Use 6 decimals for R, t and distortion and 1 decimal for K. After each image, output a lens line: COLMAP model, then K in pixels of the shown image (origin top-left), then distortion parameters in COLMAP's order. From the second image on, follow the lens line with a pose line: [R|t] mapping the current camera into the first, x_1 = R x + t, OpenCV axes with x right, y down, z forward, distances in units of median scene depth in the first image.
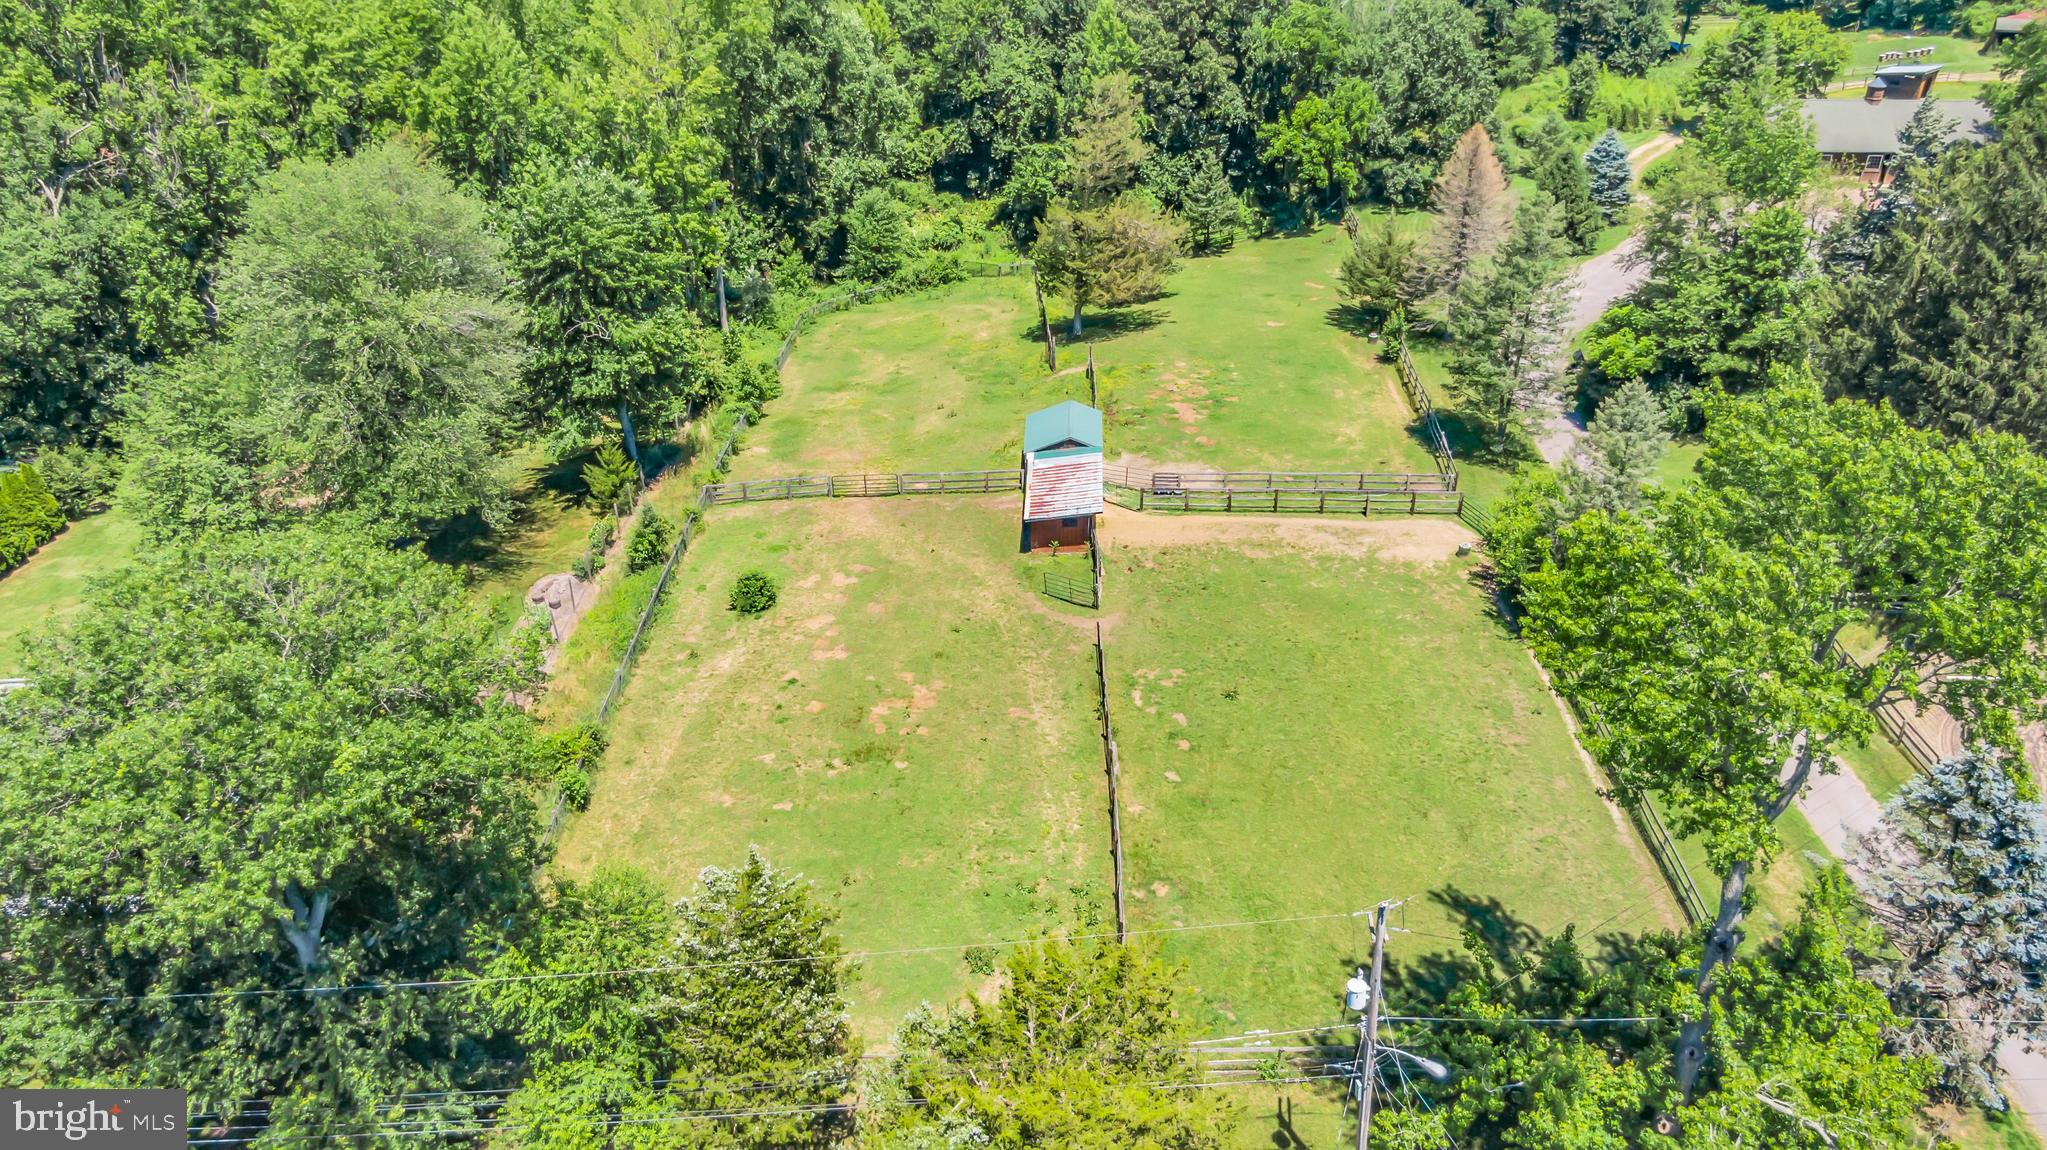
lens RADIAL K [[1417.6, 0, 1020.5], [0, 1417.6, 575.6], [0, 0, 1]] dist [0.005326, -0.017567]
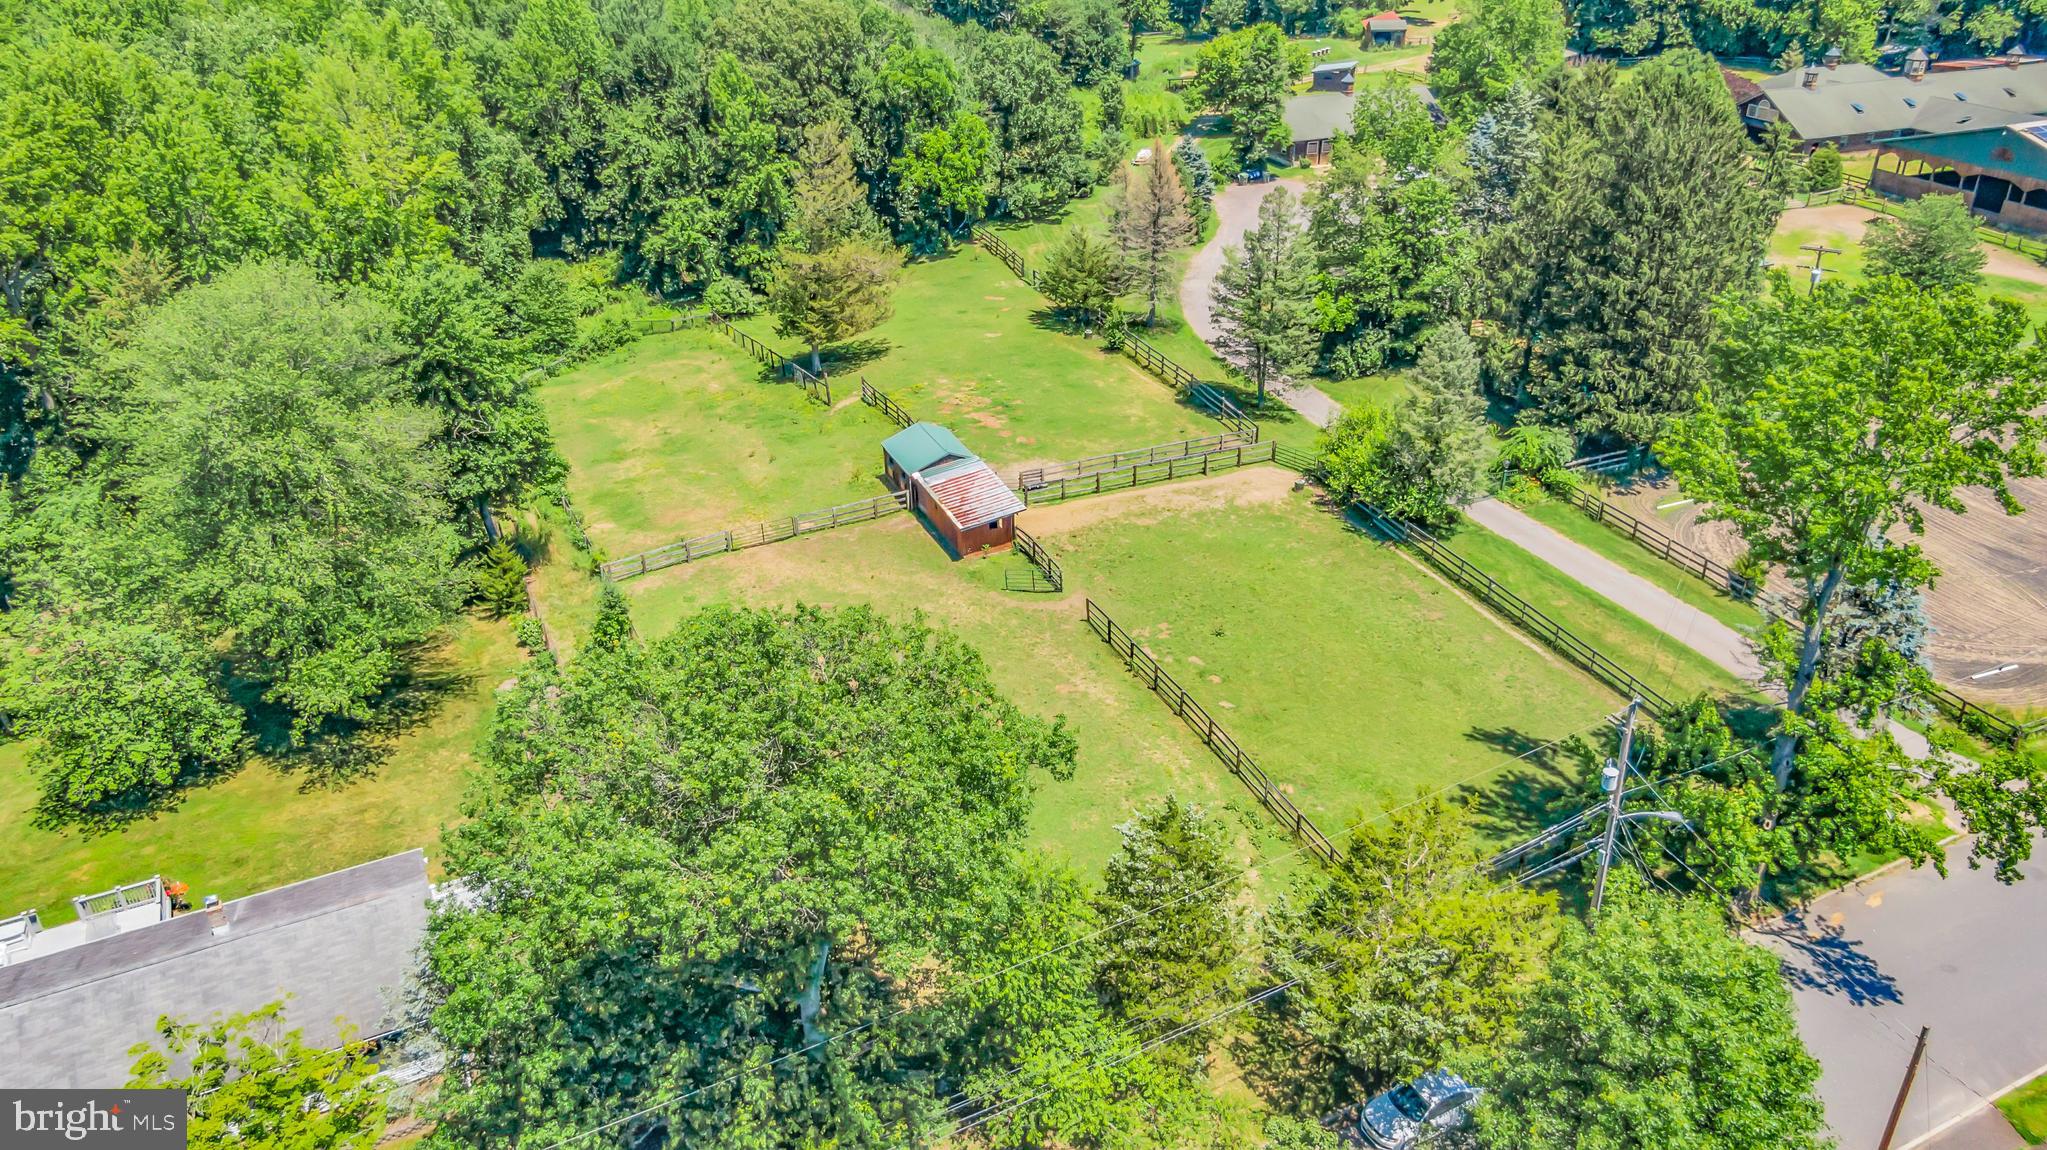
lens RADIAL K [[1417.6, 0, 1020.4], [0, 1417.6, 574.6], [0, 0, 1]] dist [0.005326, -0.017567]
pose [[0.909883, -0.199212, 0.363907, -0.229304], [0.208726, 0.977882, 0.013435, -0.006611], [-0.358534, 0.063732, 0.931338, -0.014119]]
